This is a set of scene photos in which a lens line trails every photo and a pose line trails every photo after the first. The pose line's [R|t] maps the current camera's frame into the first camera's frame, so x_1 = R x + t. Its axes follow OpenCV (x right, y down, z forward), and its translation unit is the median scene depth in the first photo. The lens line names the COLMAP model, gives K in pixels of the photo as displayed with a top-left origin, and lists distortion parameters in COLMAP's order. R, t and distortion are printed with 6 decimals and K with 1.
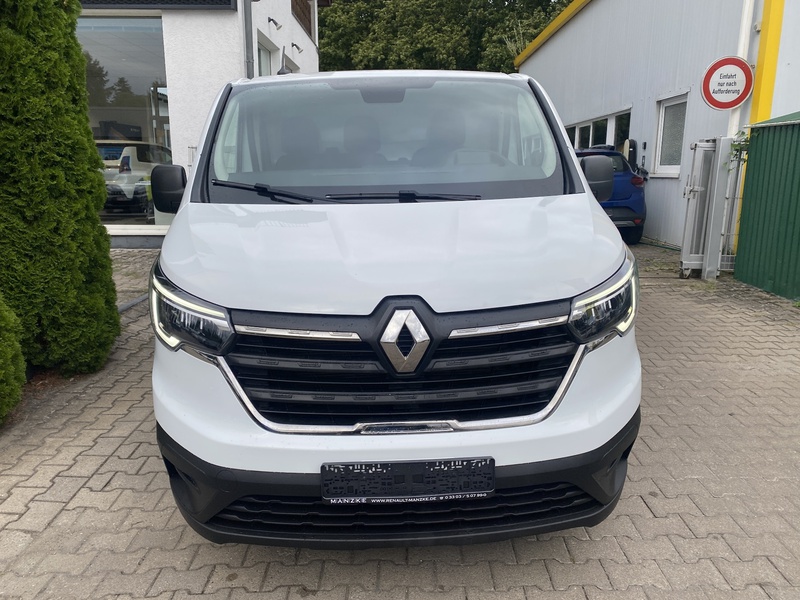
lens RADIAL K [[610.4, 0, 398.4], [0, 610.4, 296.5], [0, 0, 1]] dist [0.029945, -0.031345]
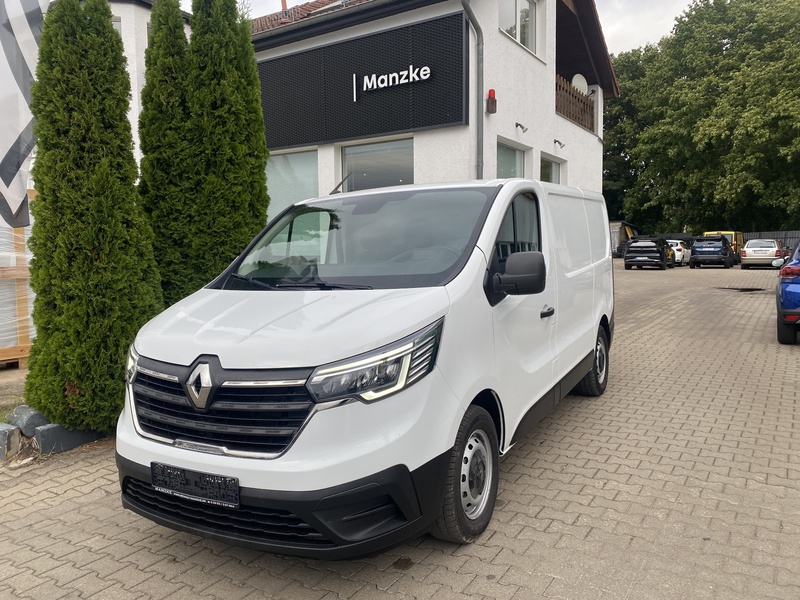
lens RADIAL K [[610.4, 0, 395.7], [0, 610.4, 297.4], [0, 0, 1]] dist [0.029945, -0.031345]
pose [[0.844740, 0.023388, -0.534666, 0.828710], [-0.094085, 0.989975, -0.105344, -0.017172], [0.526842, 0.139293, 0.838472, -0.006020]]
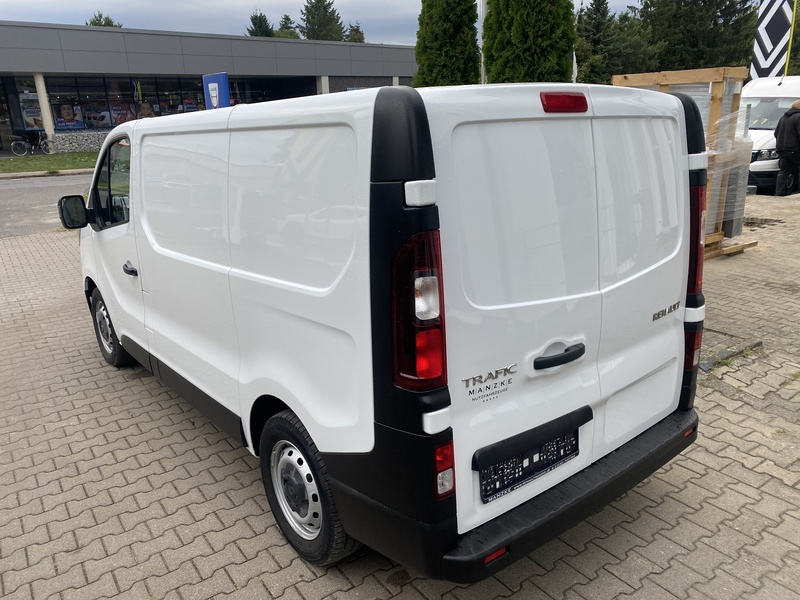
lens RADIAL K [[610.4, 0, 393.3], [0, 610.4, 299.8], [0, 0, 1]] dist [0.029945, -0.031345]
pose [[-0.810608, 0.192934, -0.552894, 0.646753], [-0.099970, 0.884712, 0.455291, -0.851279], [0.576993, 0.424336, -0.697867, 2.938030]]
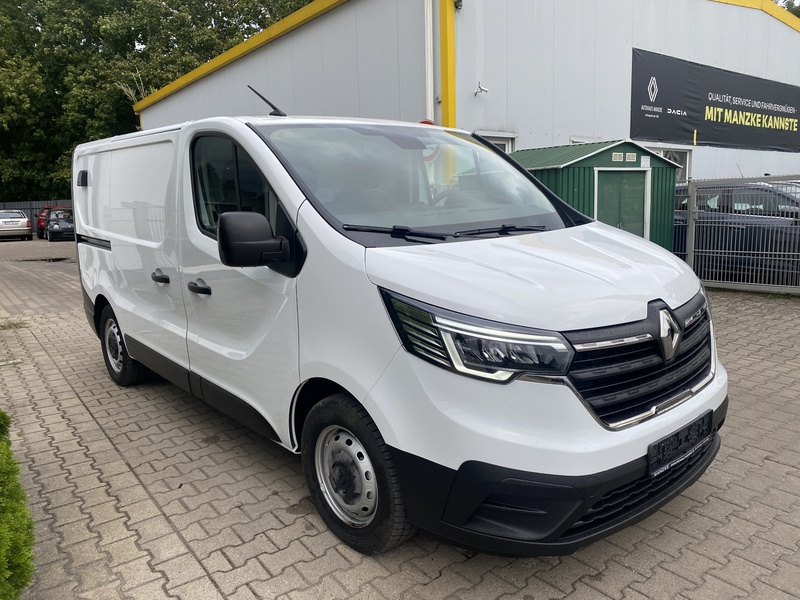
lens RADIAL K [[610.4, 0, 397.4], [0, 610.4, 302.2], [0, 0, 1]] dist [0.029945, -0.031345]
pose [[0.787558, -0.120649, 0.604314, -0.848026], [0.159946, 0.987060, -0.011382, -0.048934], [-0.595121, 0.105622, 0.796665, 0.214344]]
